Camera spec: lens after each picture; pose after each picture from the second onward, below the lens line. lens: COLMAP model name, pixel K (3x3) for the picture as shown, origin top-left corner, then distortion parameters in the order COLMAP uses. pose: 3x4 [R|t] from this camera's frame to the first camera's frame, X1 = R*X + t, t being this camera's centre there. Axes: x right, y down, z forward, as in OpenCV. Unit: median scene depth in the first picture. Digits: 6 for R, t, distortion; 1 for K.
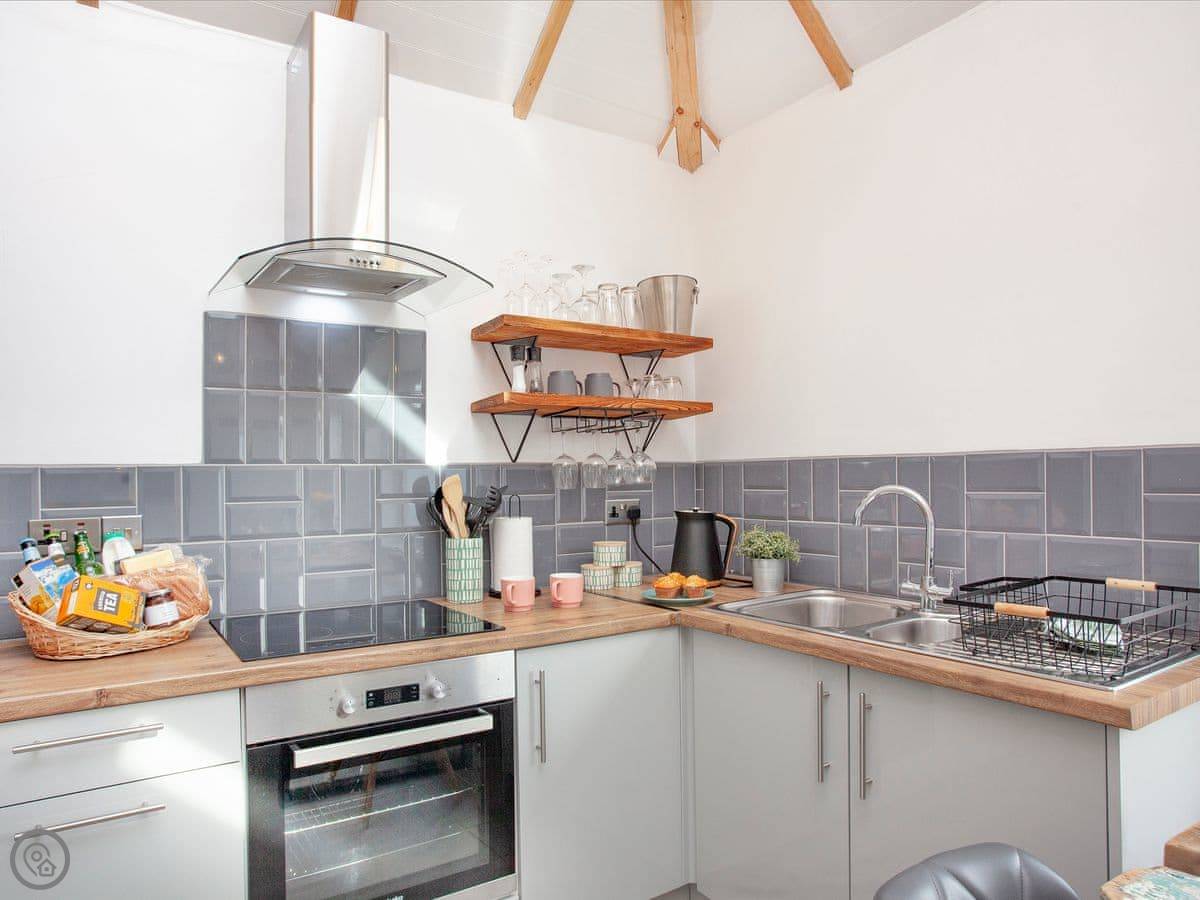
lens RADIAL K [[782.7, 0, 582.6], [0, 782.7, 452.7], [0, 0, 1]] dist [-0.041690, 0.002320]
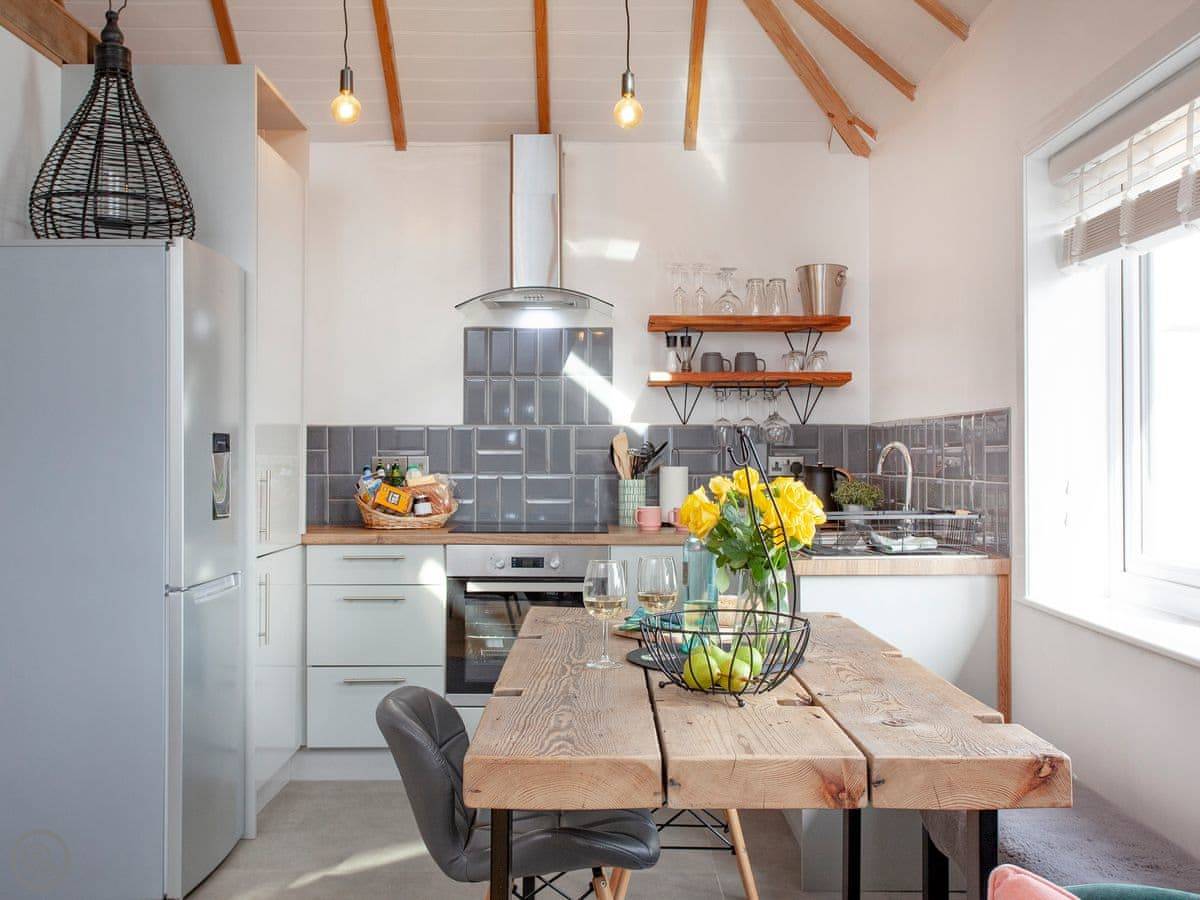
lens RADIAL K [[1184.0, 0, 600.0], [0, 1184.0, 450.0], [0, 0, 1]] dist [-0.002528, 0.014915]
pose [[0.831773, 0.013193, -0.554959, 0.935406], [0.004651, 0.999517, 0.030731, -0.005924], [0.555096, -0.028142, 0.831310, -0.742819]]
